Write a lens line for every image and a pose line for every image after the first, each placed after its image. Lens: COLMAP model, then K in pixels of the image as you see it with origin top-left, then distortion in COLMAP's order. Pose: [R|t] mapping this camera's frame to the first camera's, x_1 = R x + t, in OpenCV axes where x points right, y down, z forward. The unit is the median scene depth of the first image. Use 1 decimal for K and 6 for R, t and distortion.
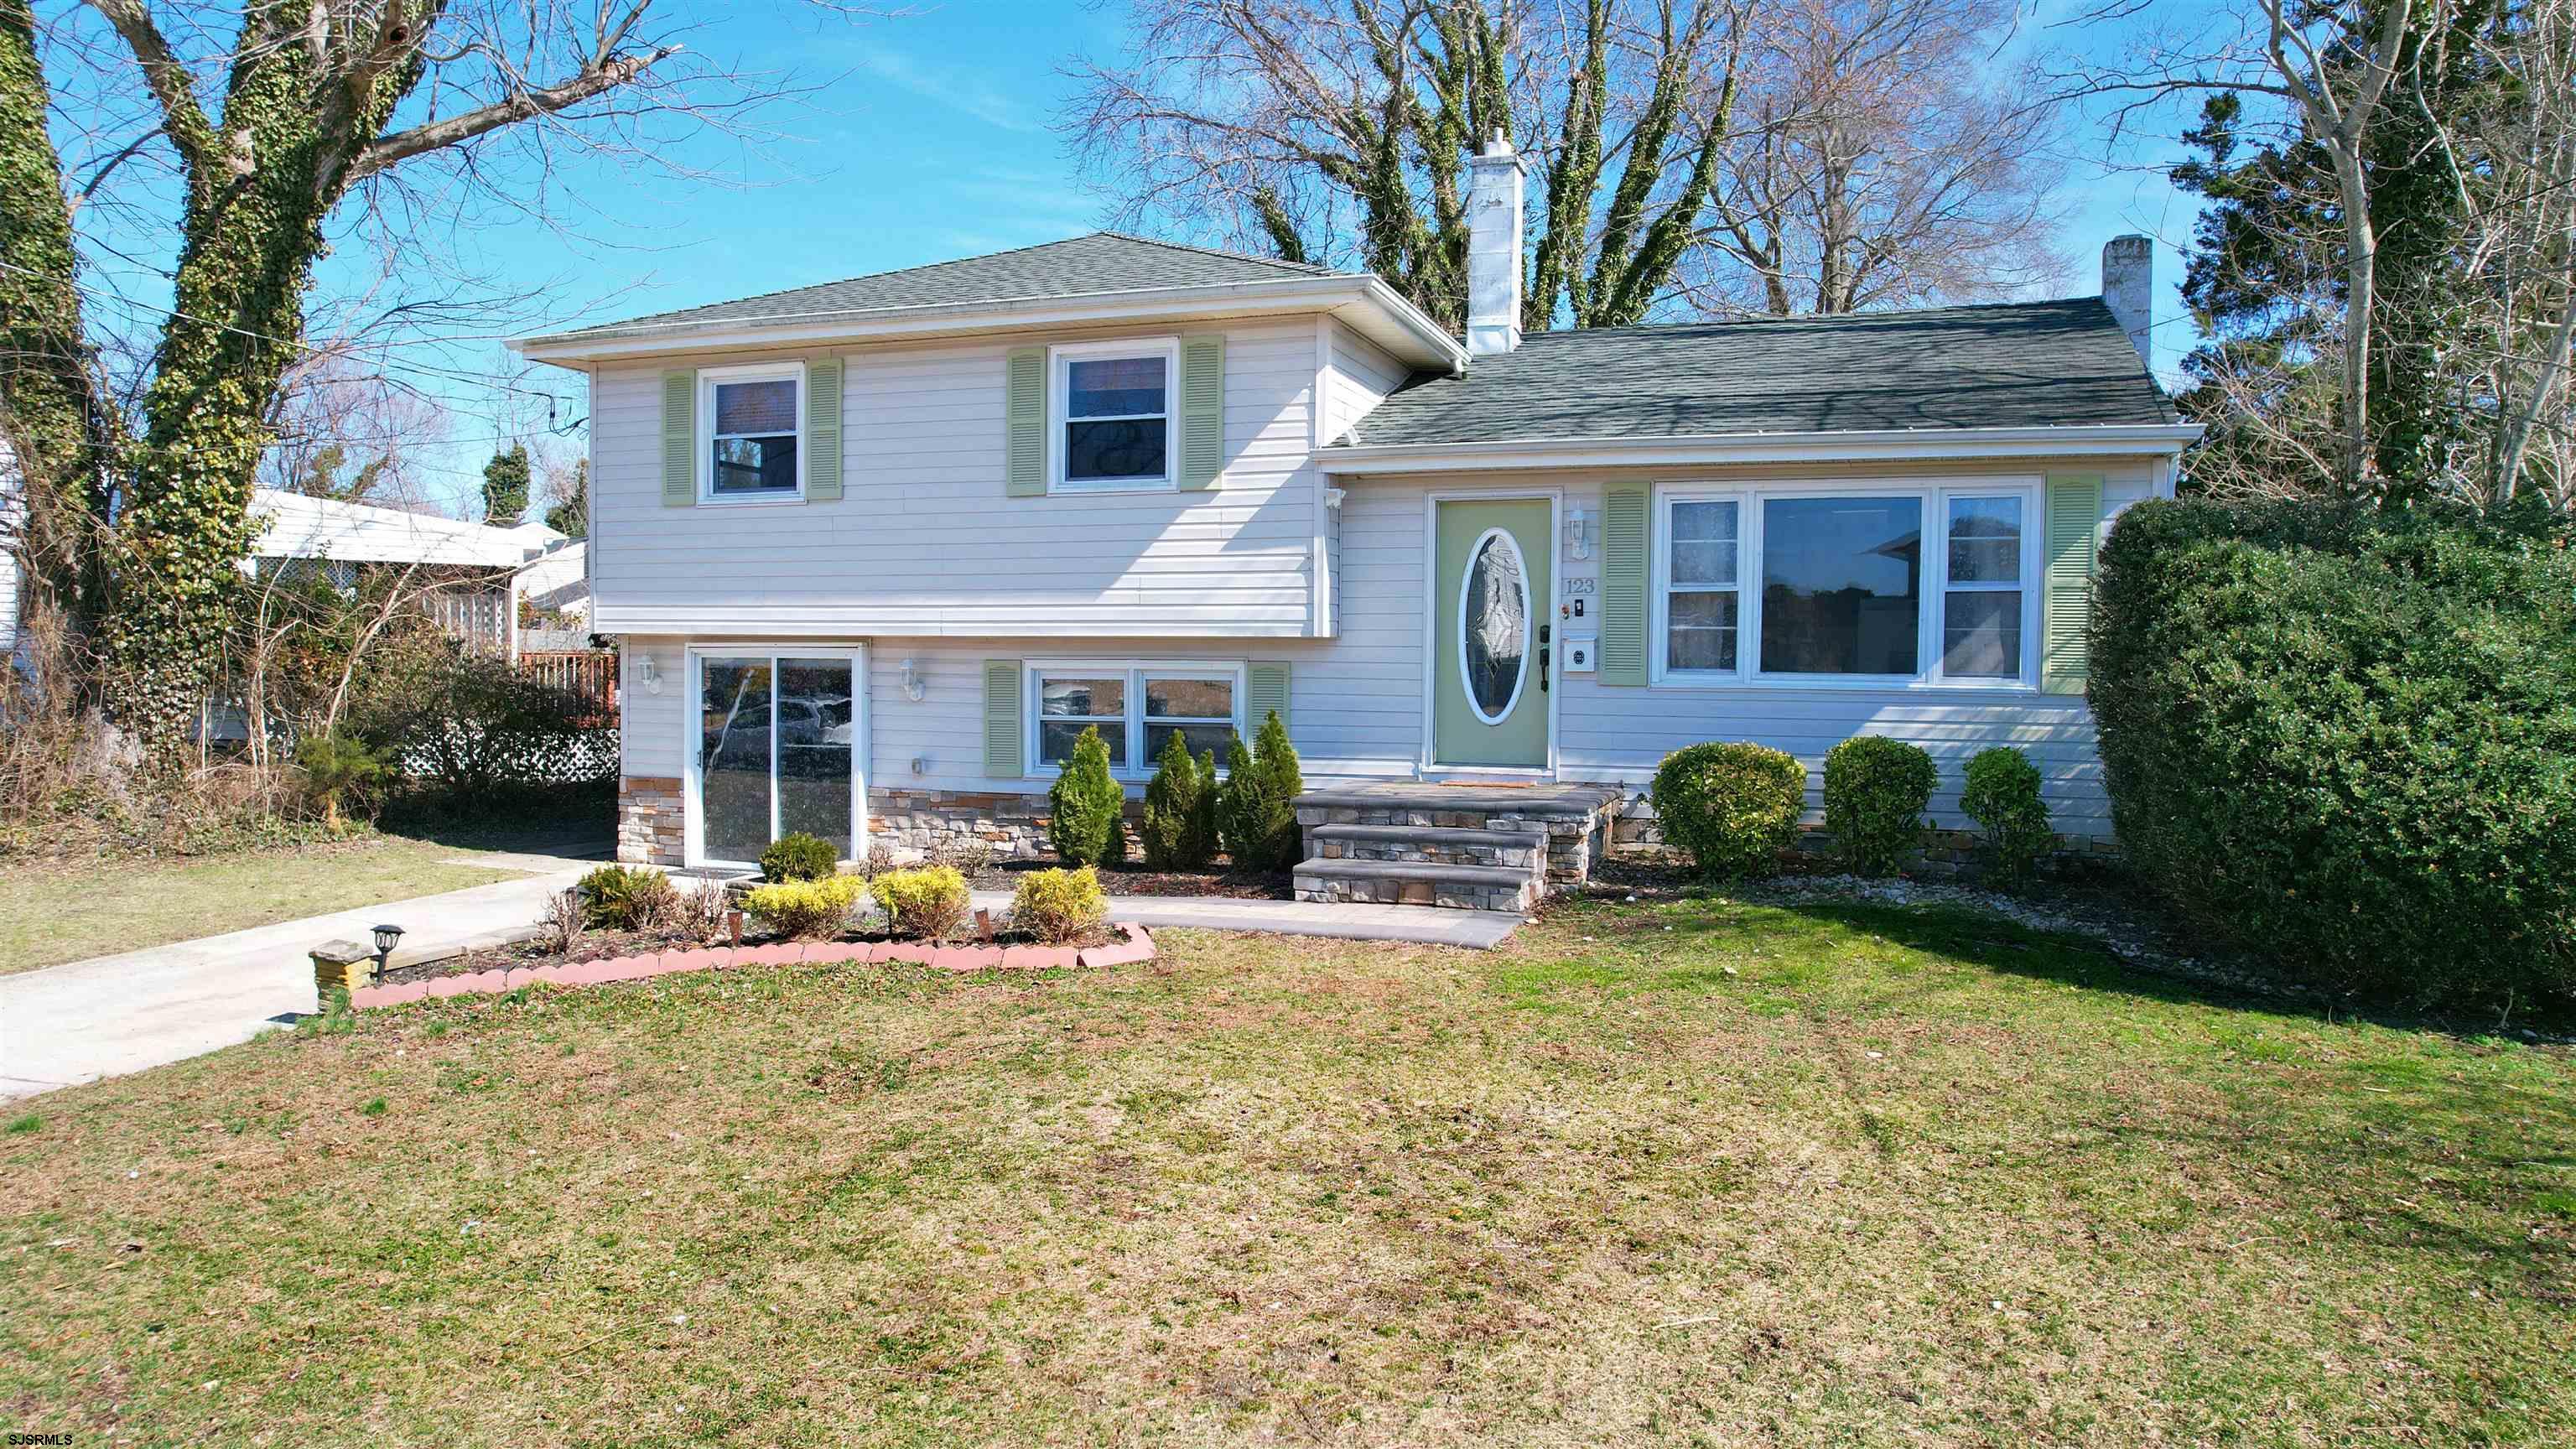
lens RADIAL K [[1651.4, 0, 1288.1], [0, 1651.4, 727.3], [0, 0, 1]] dist [-0.044025, 0.019892]
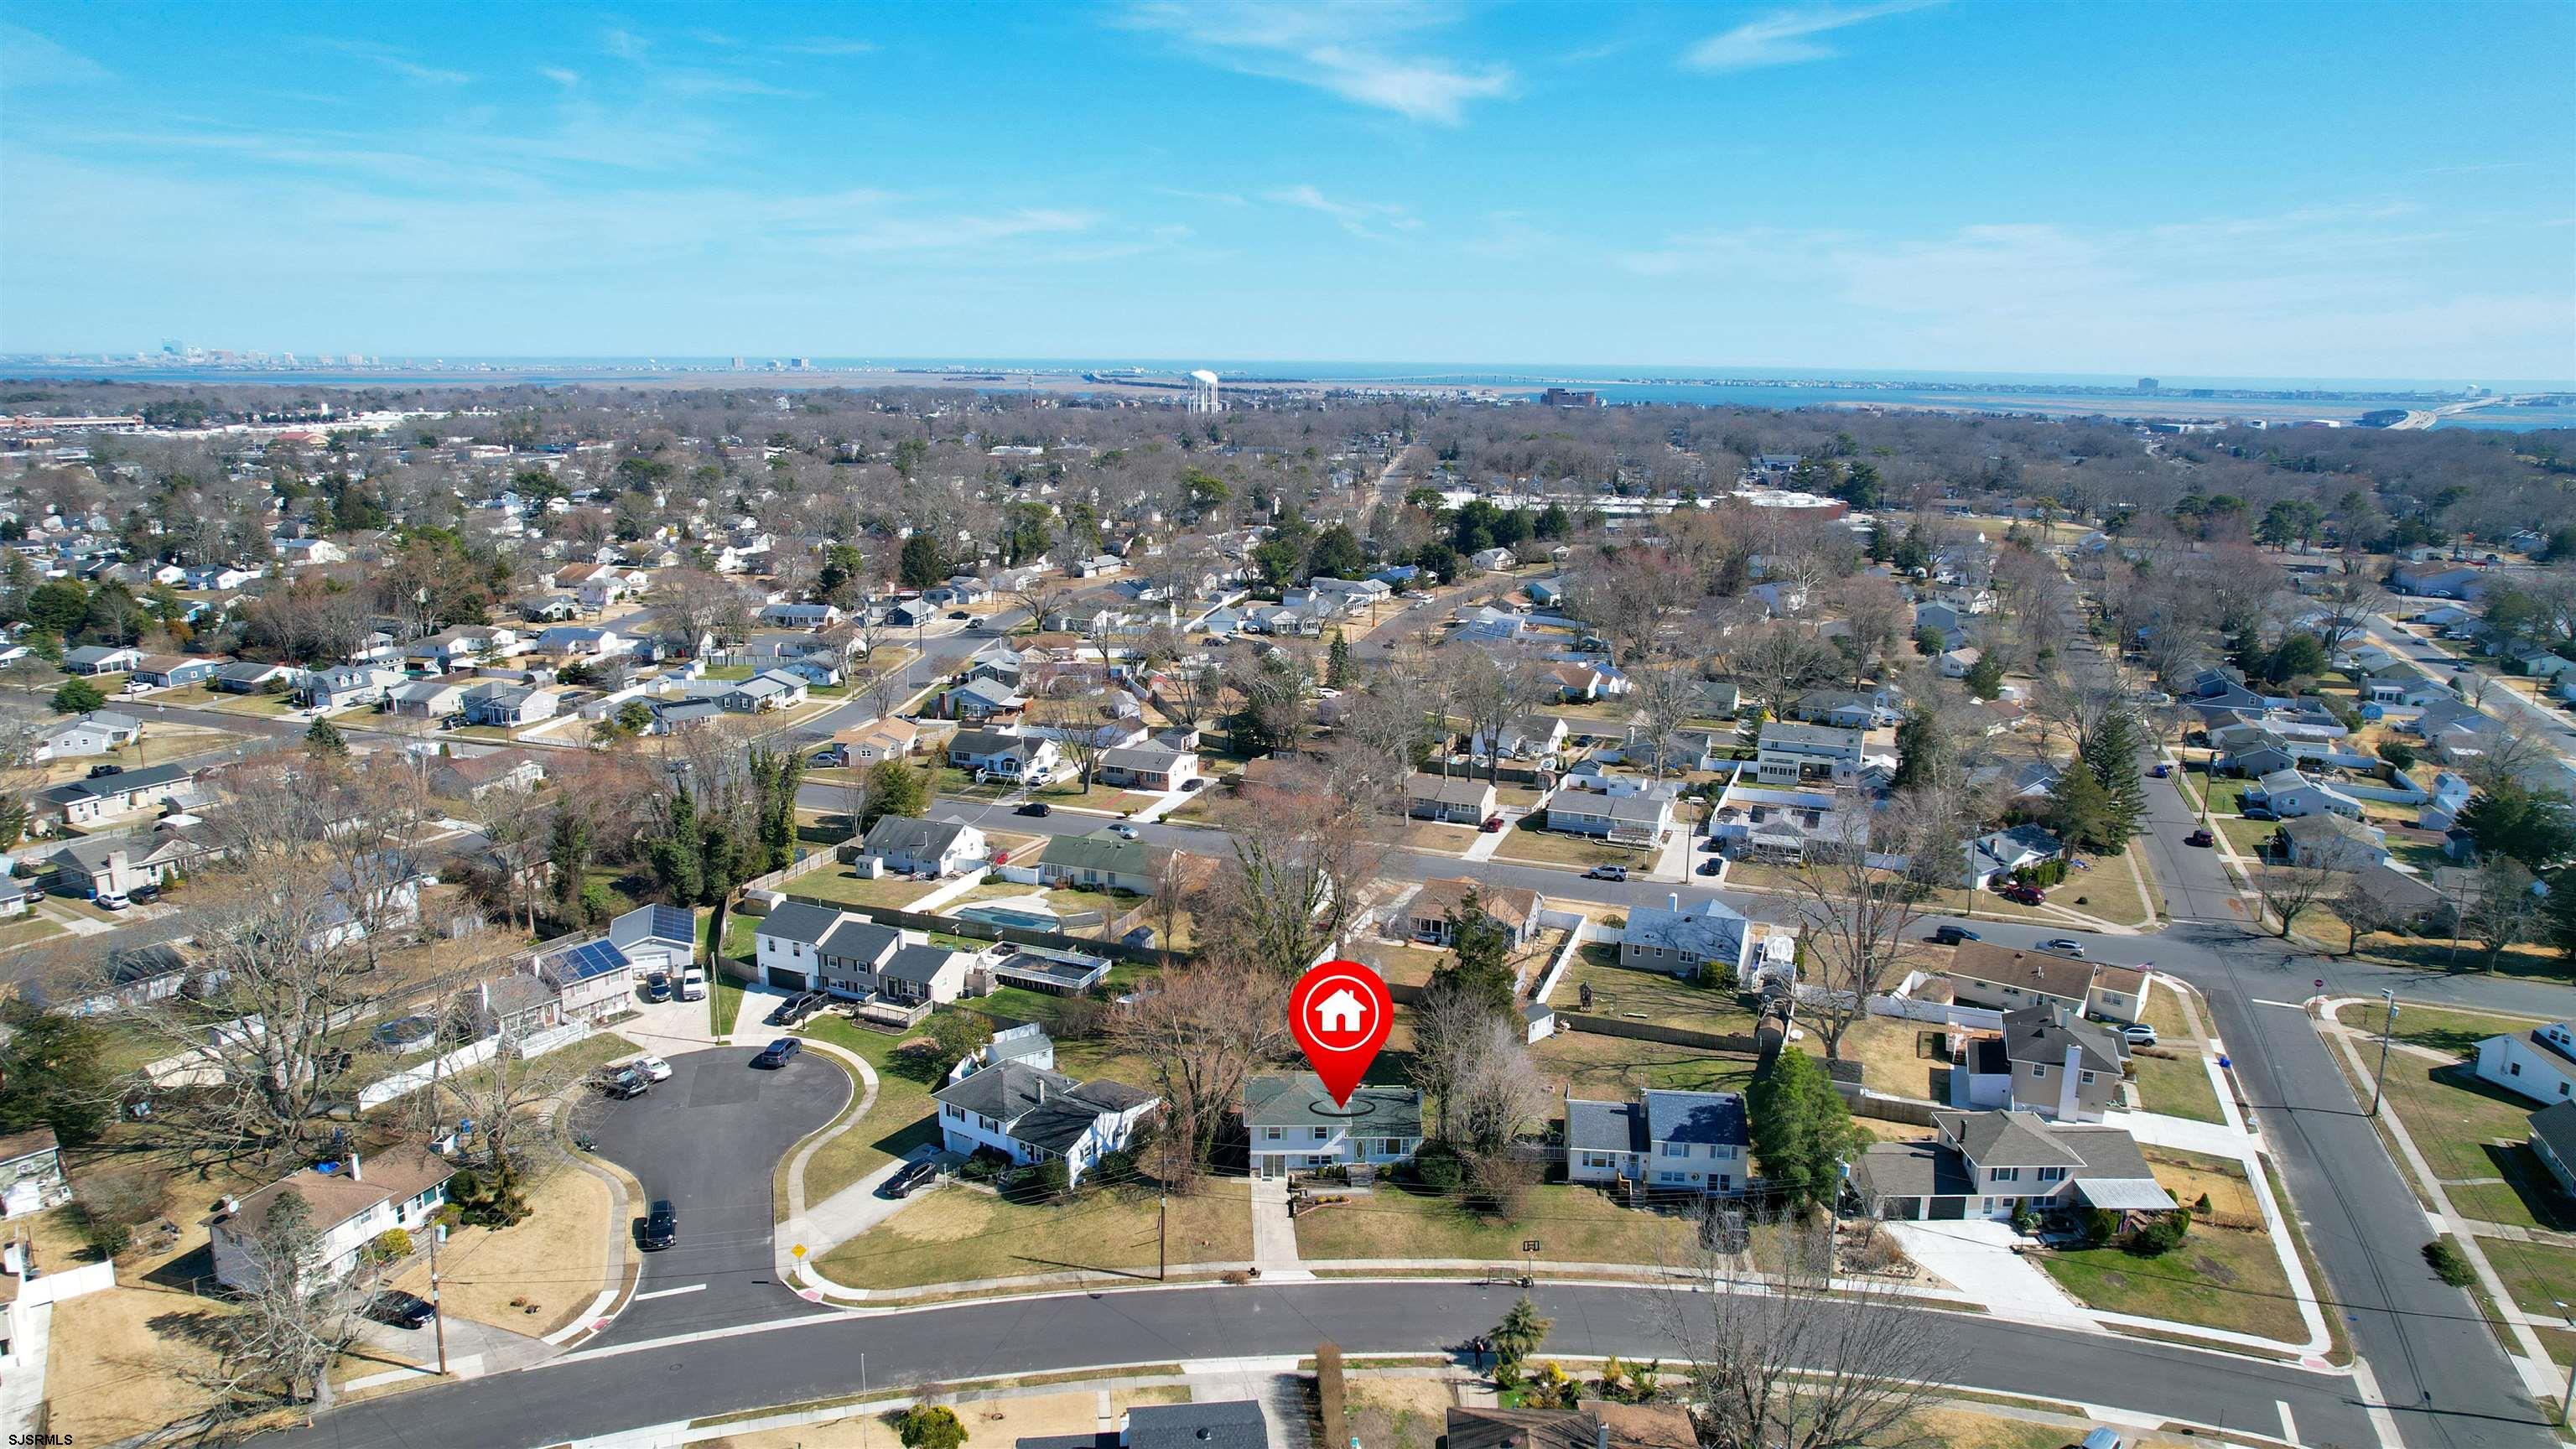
lens RADIAL K [[1651.4, 0, 1284.7], [0, 1651.4, 729.7], [0, 0, 1]] dist [-0.044025, 0.019892]
pose [[0.932589, -0.083929, 0.351048, -3.331222], [0.013645, 0.980093, 0.198072, -4.214639], [-0.360683, -0.179929, 0.915168, -6.964556]]
